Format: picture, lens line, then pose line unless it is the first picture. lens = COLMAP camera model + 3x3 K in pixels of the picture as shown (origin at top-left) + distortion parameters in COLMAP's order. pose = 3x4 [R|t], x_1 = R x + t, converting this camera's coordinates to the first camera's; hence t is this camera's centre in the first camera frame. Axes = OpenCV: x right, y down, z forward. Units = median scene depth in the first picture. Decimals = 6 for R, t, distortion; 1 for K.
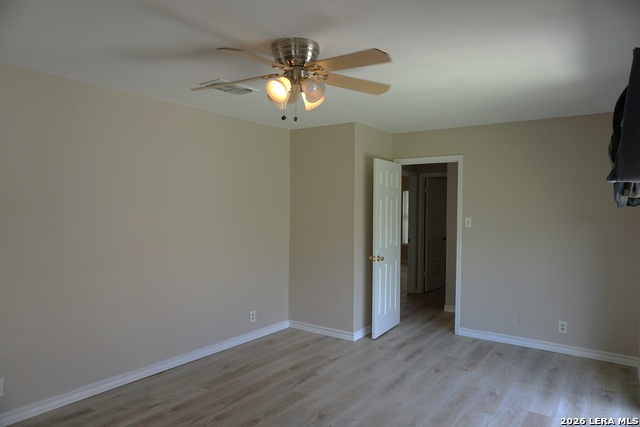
lens RADIAL K [[447.5, 0, 328.6], [0, 447.5, 215.9], [0, 0, 1]] dist [-0.067930, 0.046255]
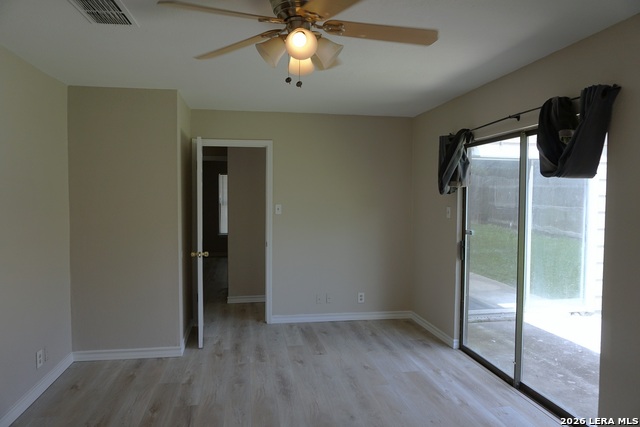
lens RADIAL K [[447.5, 0, 328.6], [0, 447.5, 215.9], [0, 0, 1]] dist [-0.067930, 0.046255]
pose [[0.686112, -0.036886, 0.726560, -0.366860], [0.014330, 0.999205, 0.037196, -0.006895], [-0.727355, -0.015109, 0.686095, 0.254340]]
